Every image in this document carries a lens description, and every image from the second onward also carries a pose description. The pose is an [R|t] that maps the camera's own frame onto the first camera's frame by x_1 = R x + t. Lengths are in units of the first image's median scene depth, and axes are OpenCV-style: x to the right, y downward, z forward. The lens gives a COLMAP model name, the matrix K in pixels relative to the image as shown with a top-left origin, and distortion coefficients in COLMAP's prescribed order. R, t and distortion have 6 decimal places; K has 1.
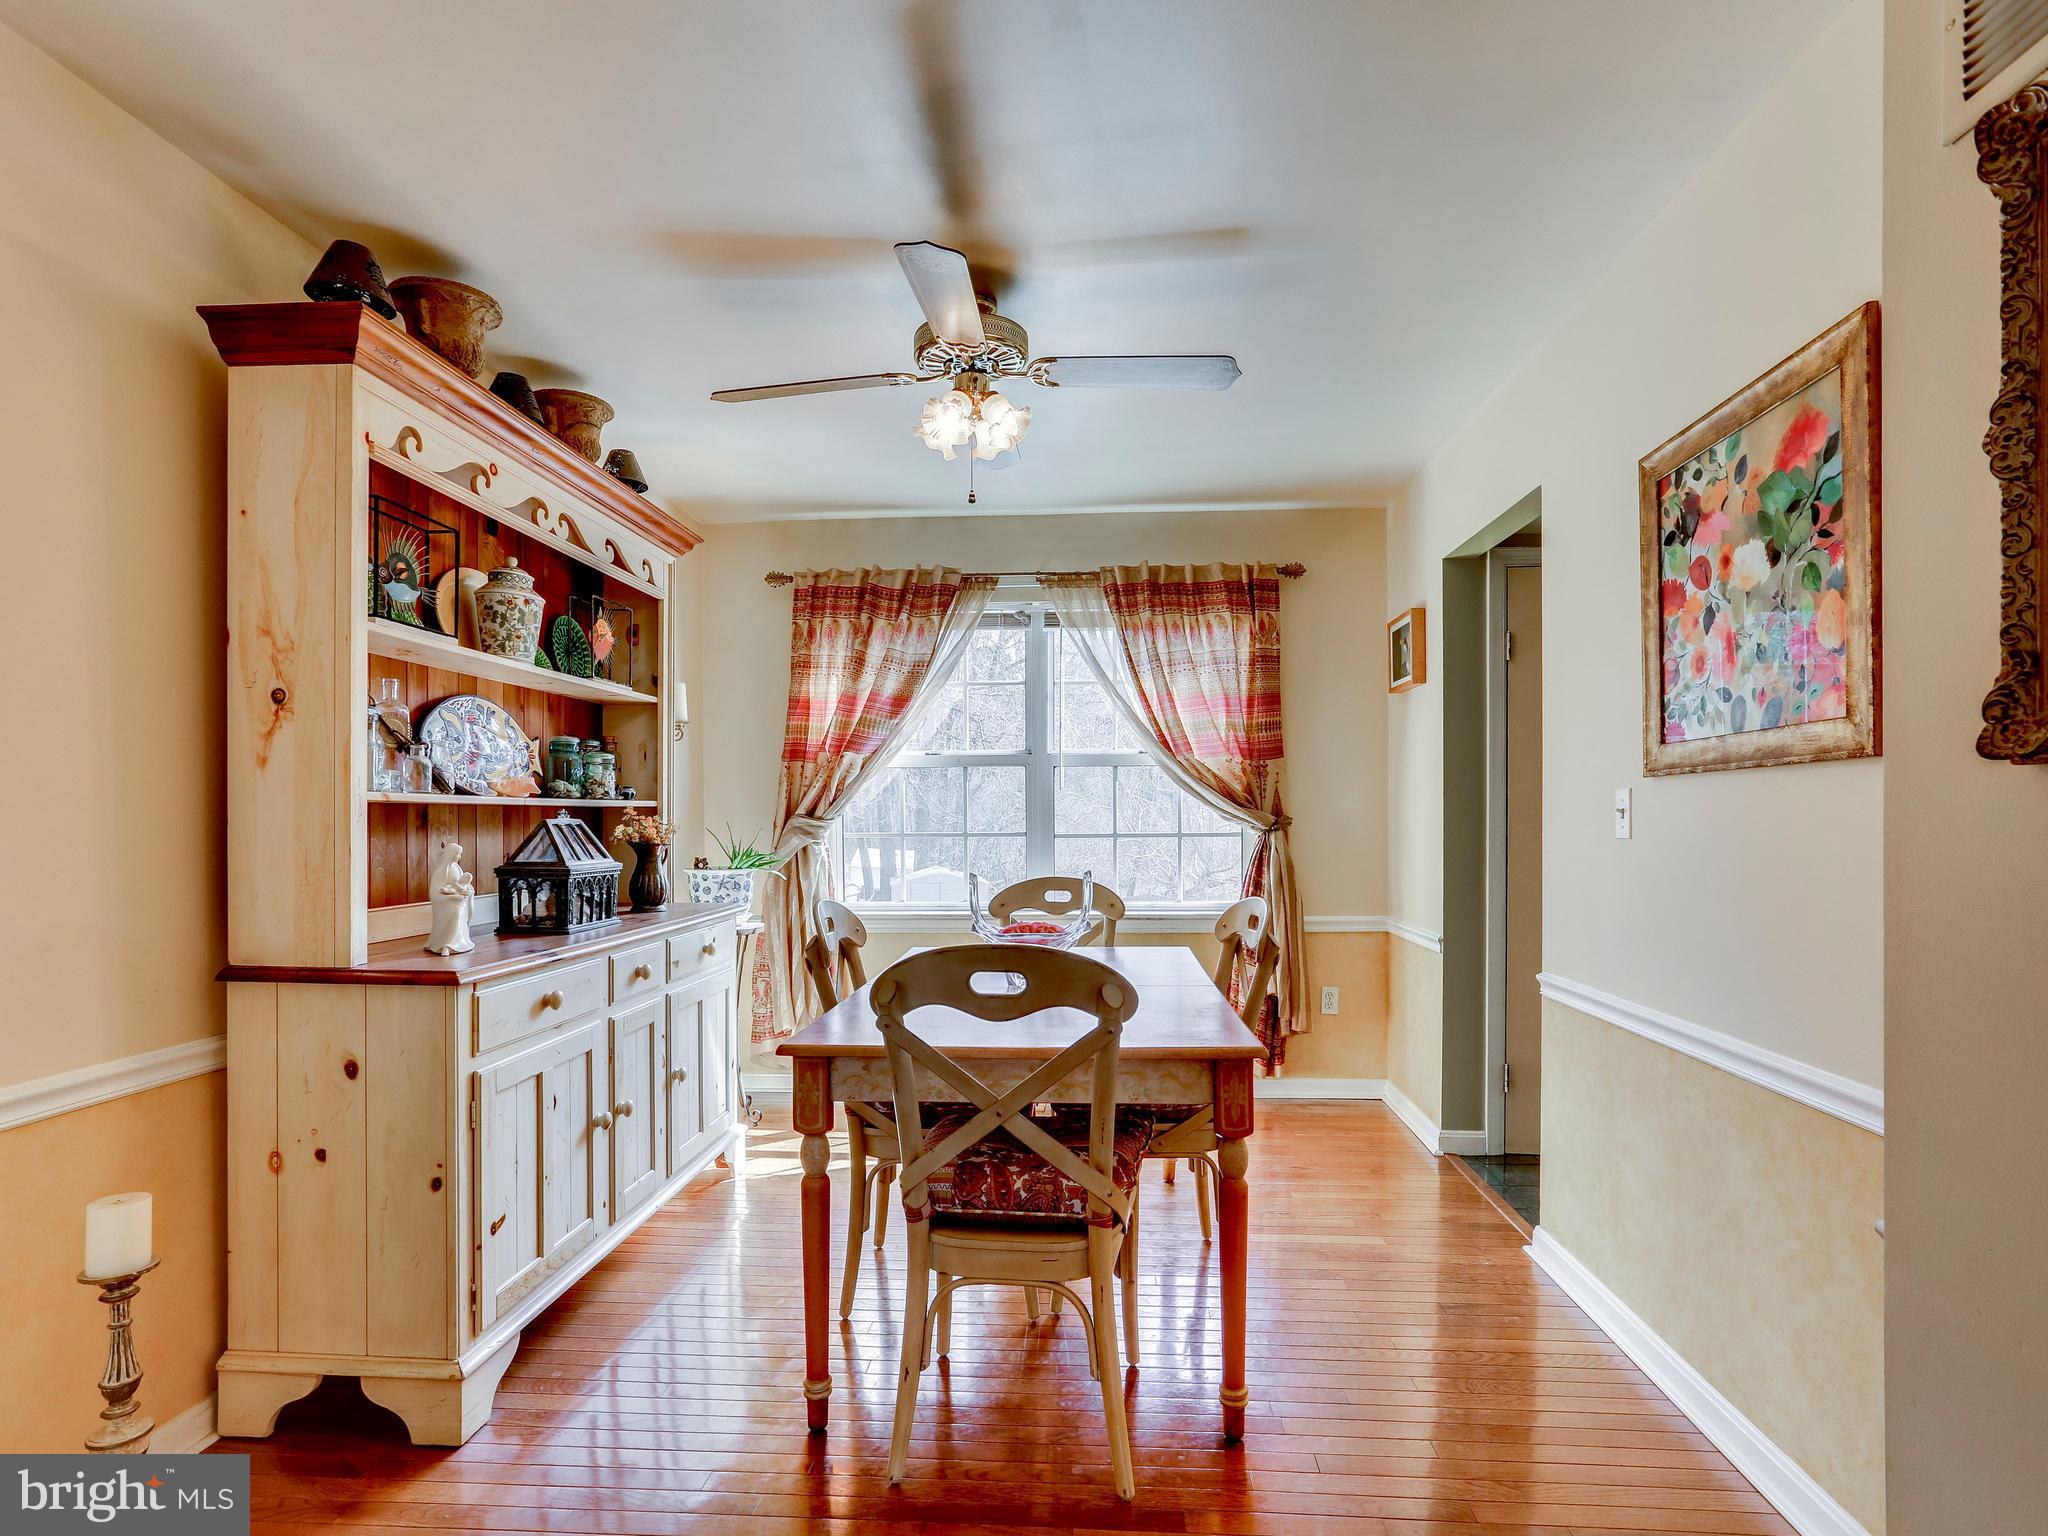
lens RADIAL K [[1055.8, 0, 1030.7], [0, 1055.8, 802.1], [0, 0, 1]] dist [-0.046141, 0.029255]
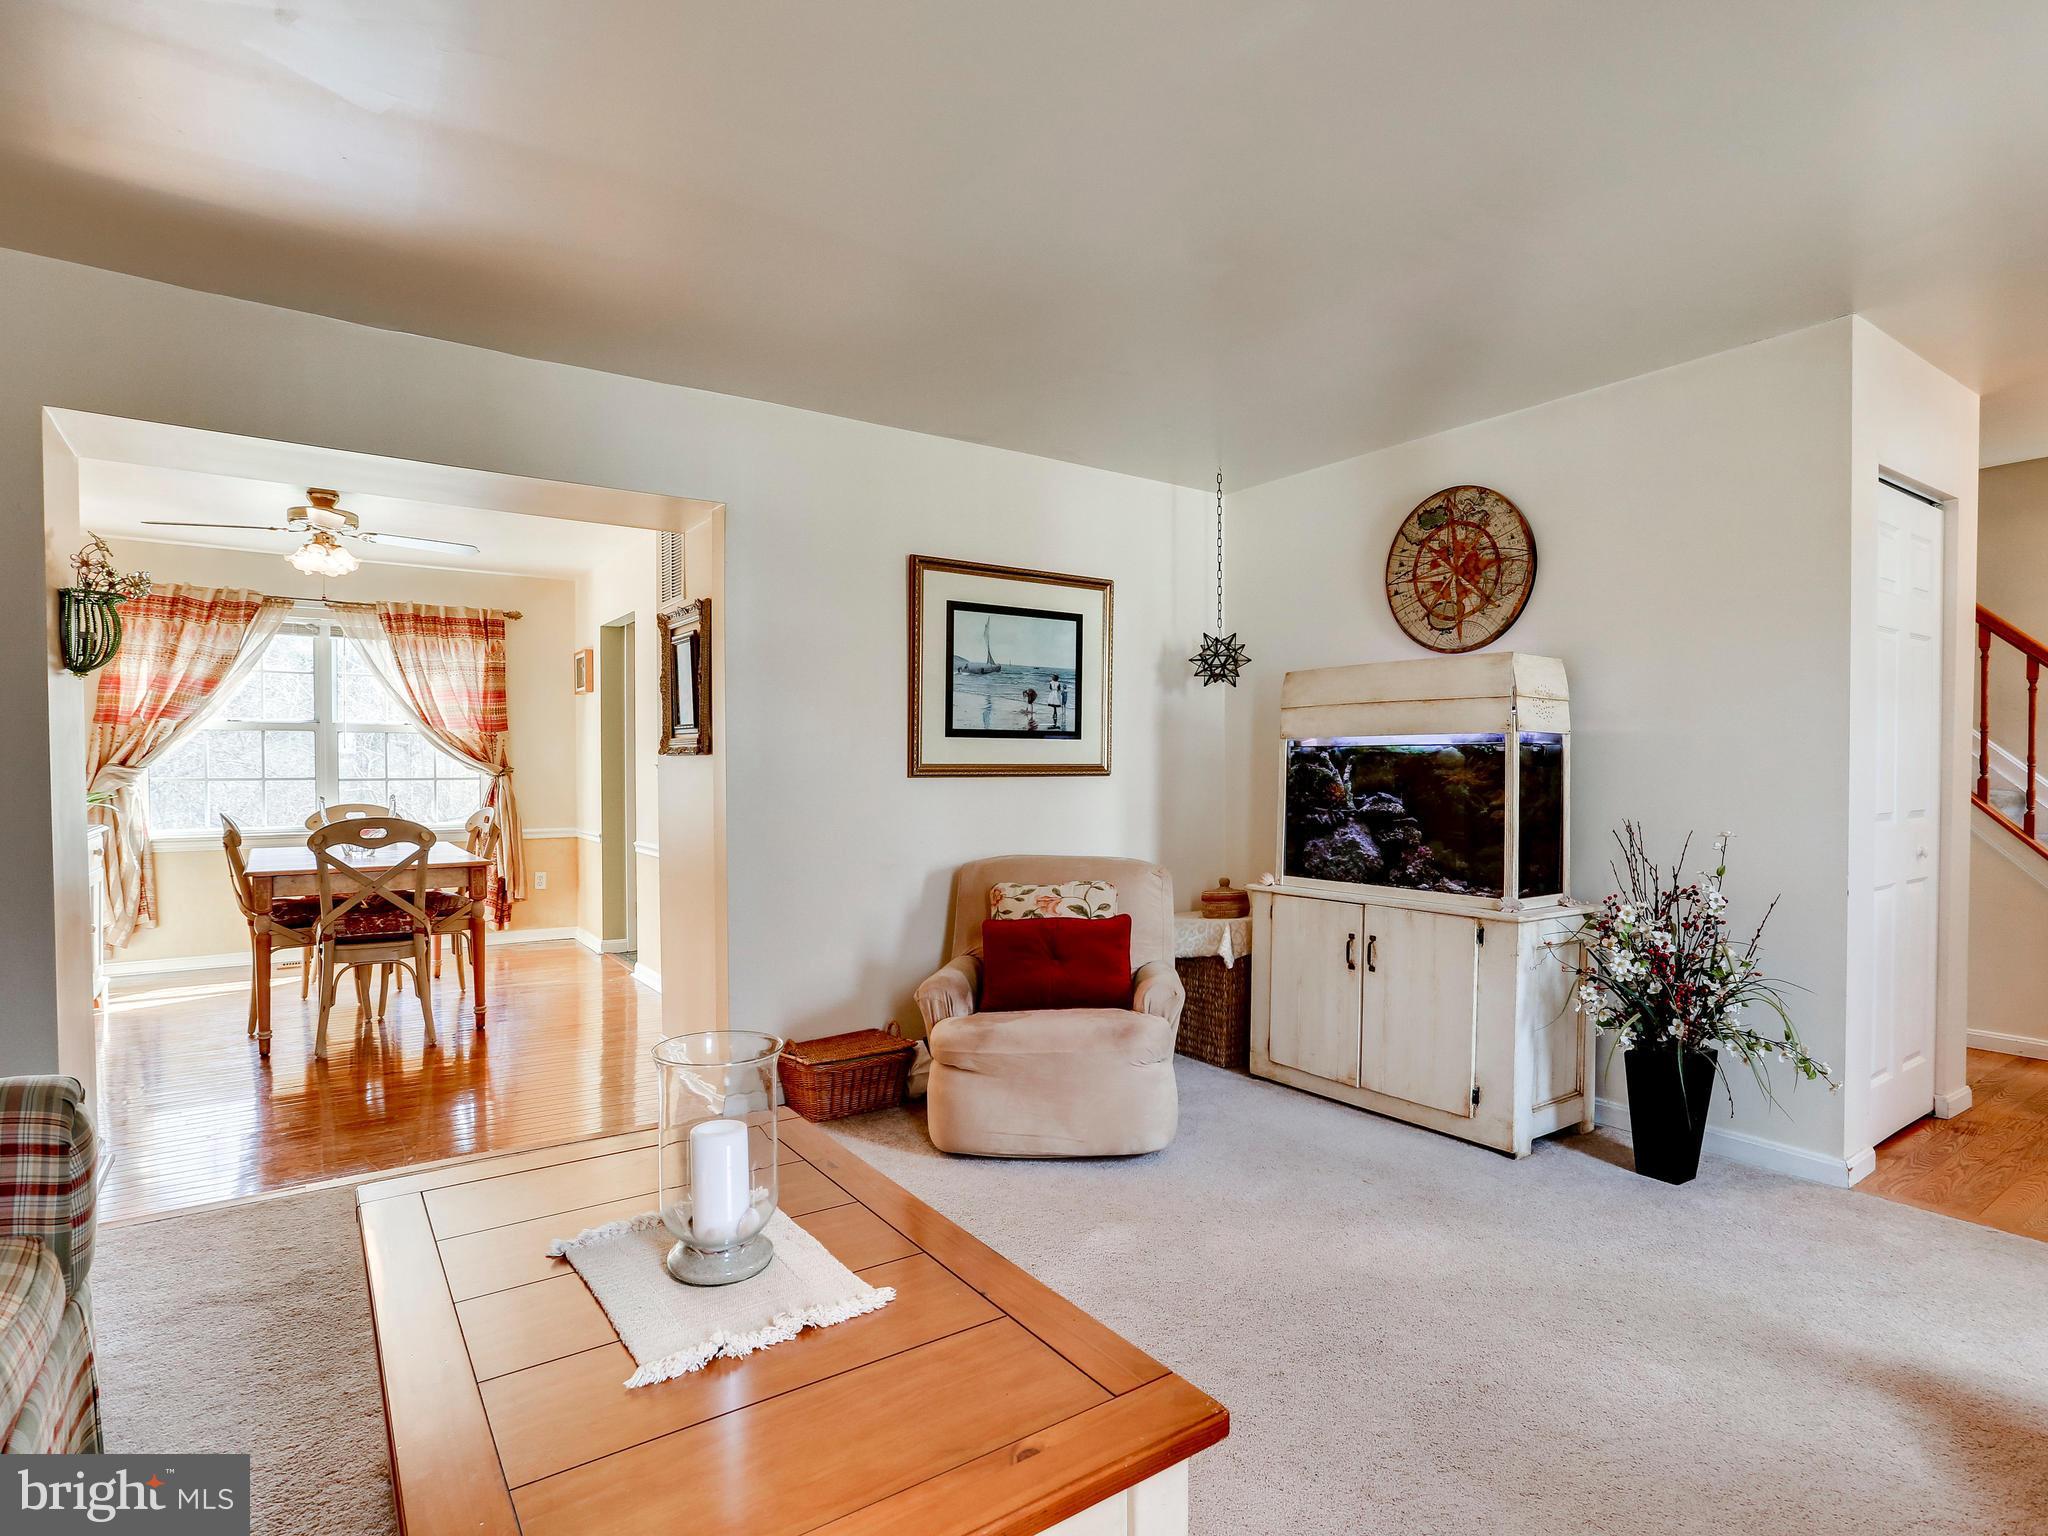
lens RADIAL K [[1055.8, 0, 1030.7], [0, 1055.8, 802.1], [0, 0, 1]] dist [-0.046141, 0.029255]
pose [[0.775054, -0.015596, 0.631702, -0.153462], [-0.012758, 0.999105, 0.040320, -0.007776], [-0.631766, -0.039310, 0.774162, -0.755226]]
